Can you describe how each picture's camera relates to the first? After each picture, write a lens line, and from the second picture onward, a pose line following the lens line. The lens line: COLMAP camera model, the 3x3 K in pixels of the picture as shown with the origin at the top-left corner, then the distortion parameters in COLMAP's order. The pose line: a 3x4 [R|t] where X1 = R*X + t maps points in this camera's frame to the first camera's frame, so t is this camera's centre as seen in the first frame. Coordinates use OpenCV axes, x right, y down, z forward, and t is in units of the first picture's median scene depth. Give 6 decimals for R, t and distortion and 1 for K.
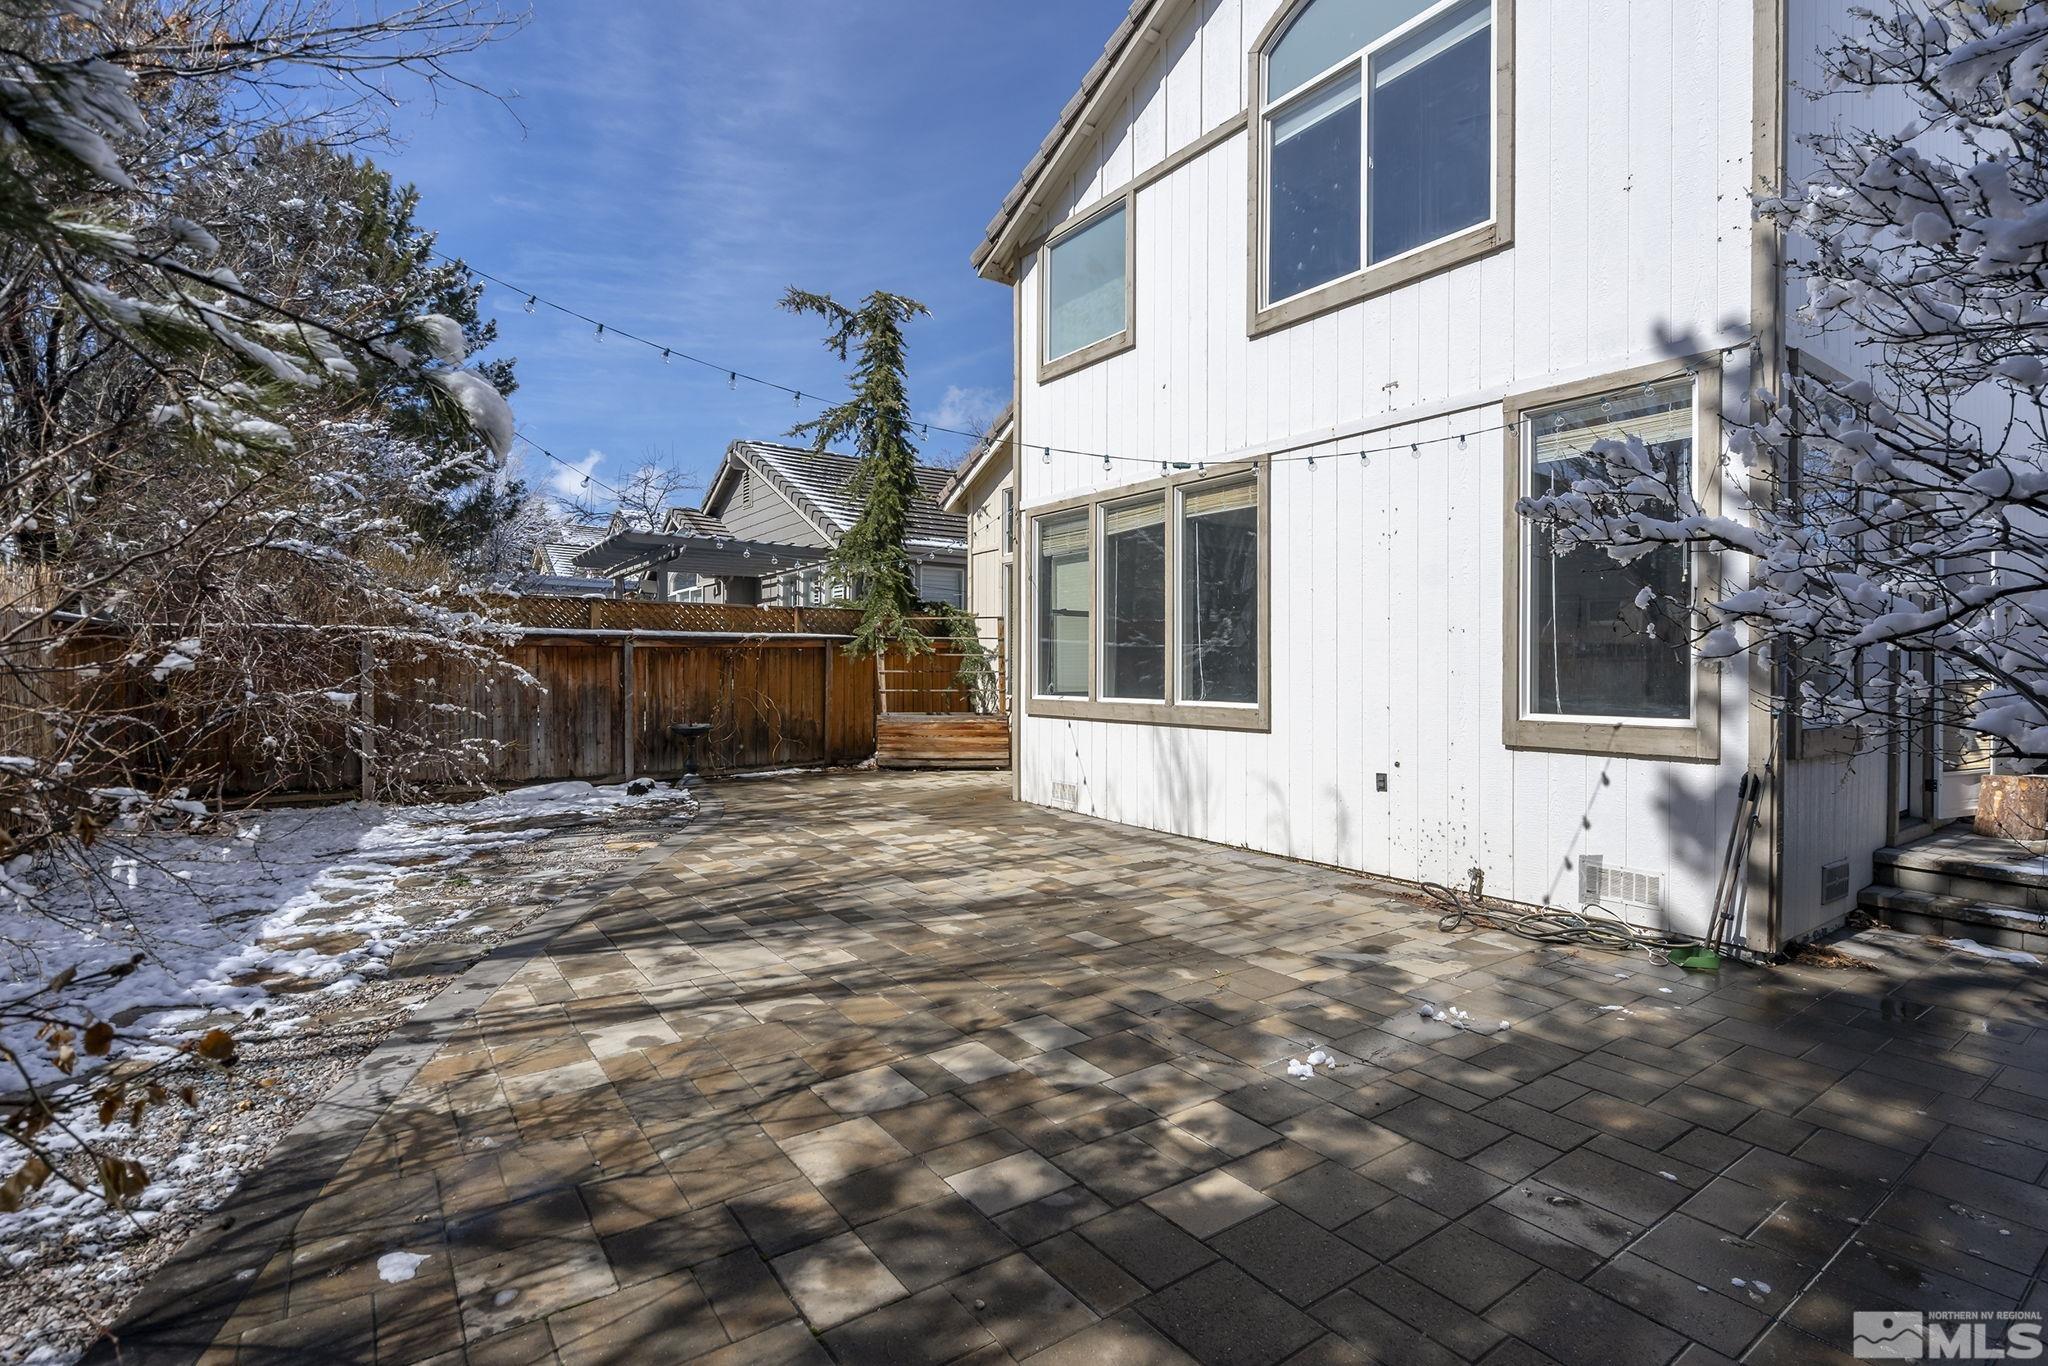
lens RADIAL K [[964.7, 0, 1027.2], [0, 964.7, 679.7], [0, 0, 1]] dist [0.003714, 0.000040]
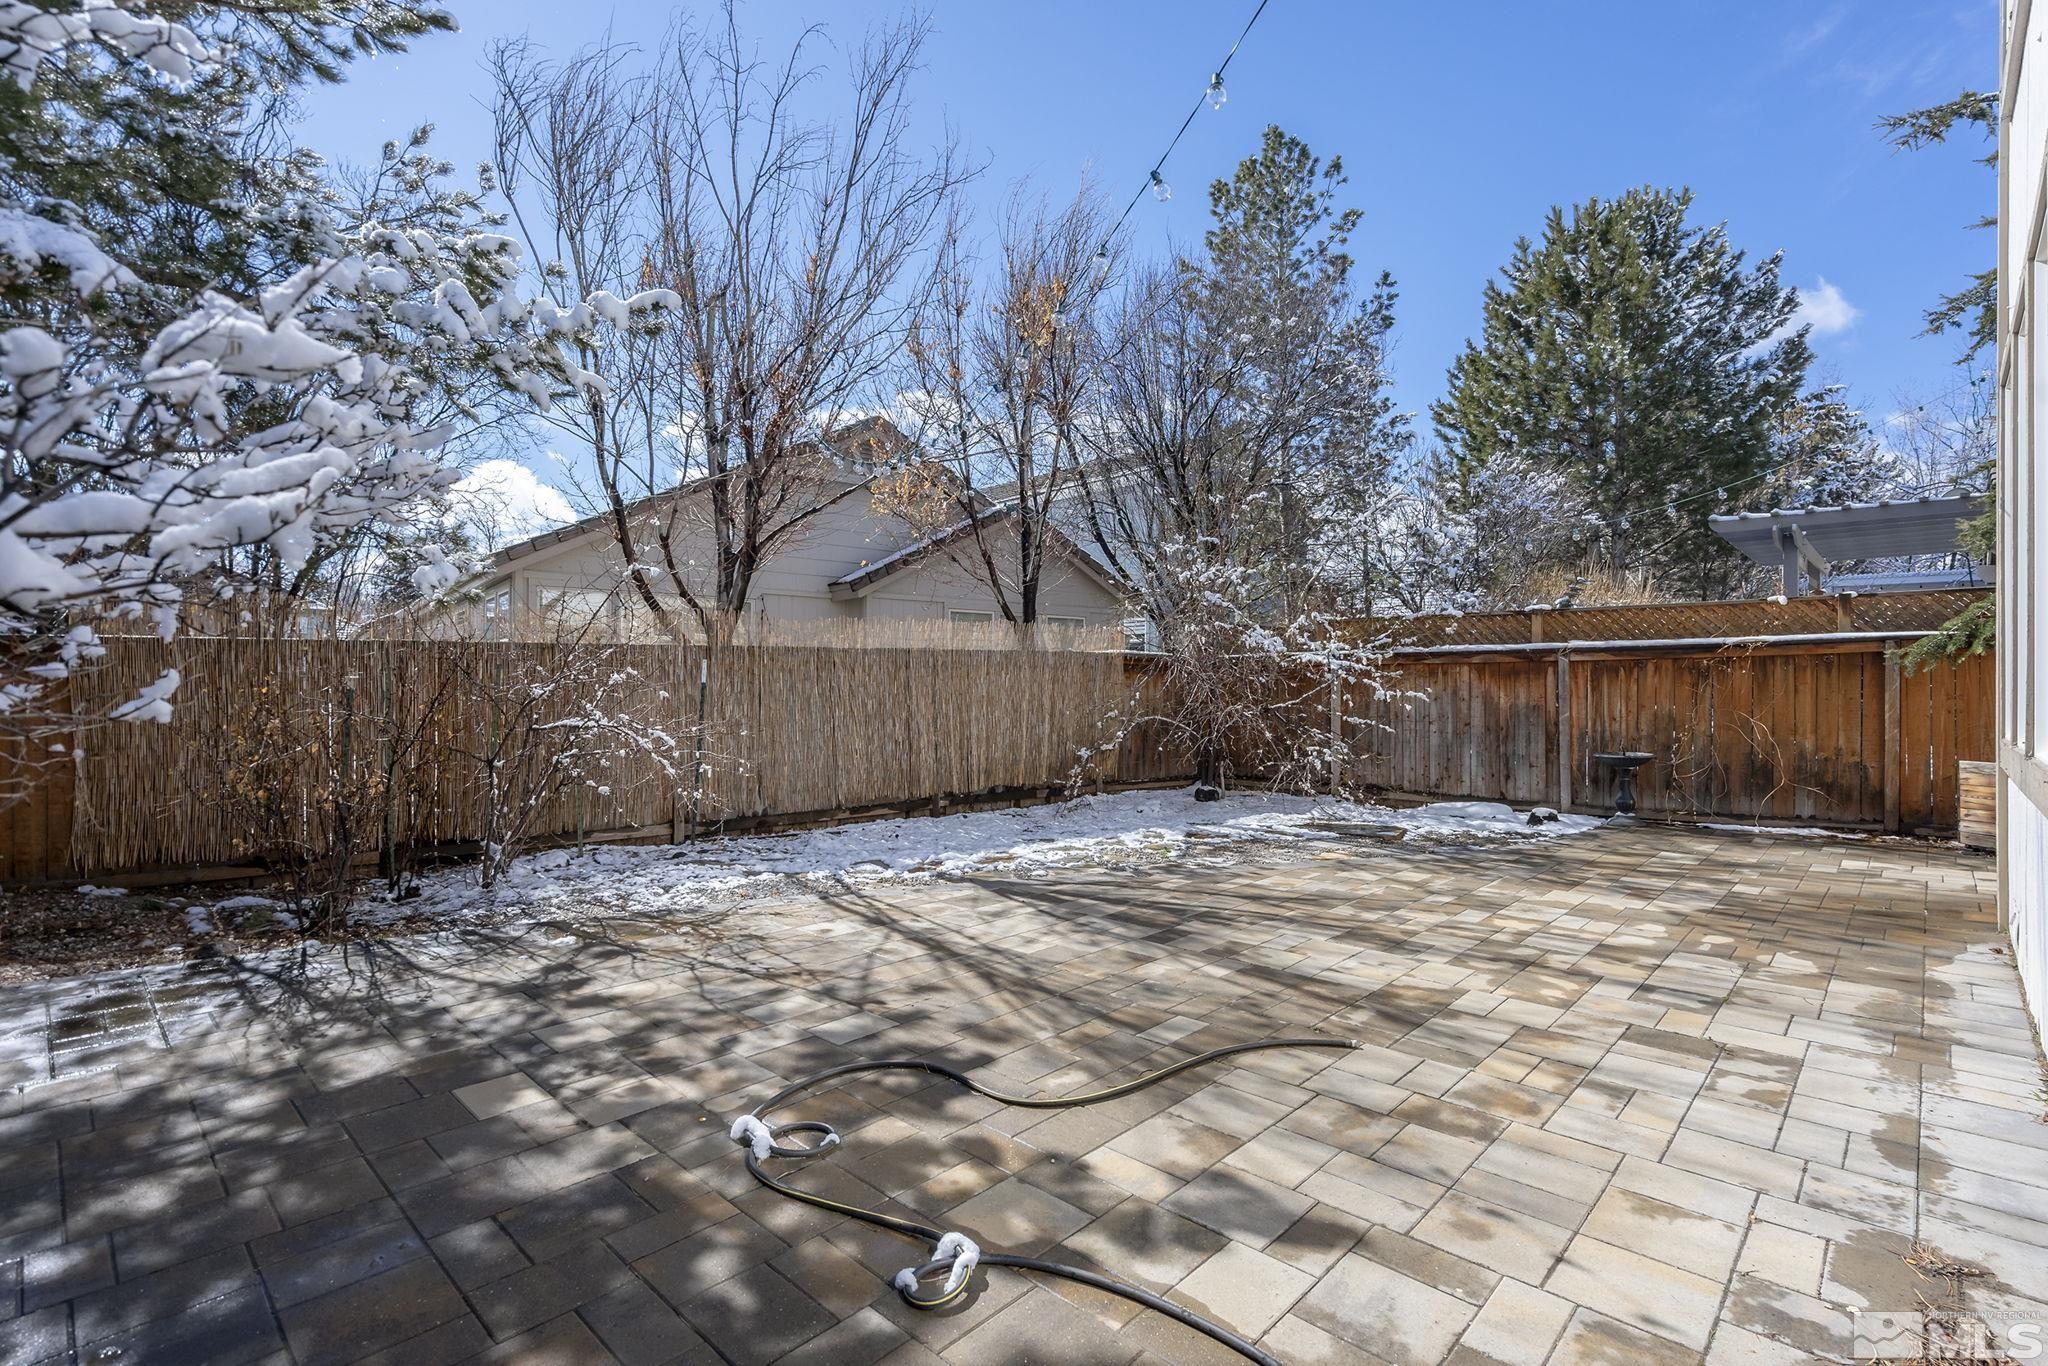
lens RADIAL K [[964.7, 0, 1025.2], [0, 964.7, 687.3], [0, 0, 1]] dist [0.003714, 0.000040]
pose [[0.175672, -0.005150, -0.984435, 1.033843], [-0.012277, 0.999897, -0.007421, 0.008360], [0.984372, 0.013389, 0.175591, 0.958458]]
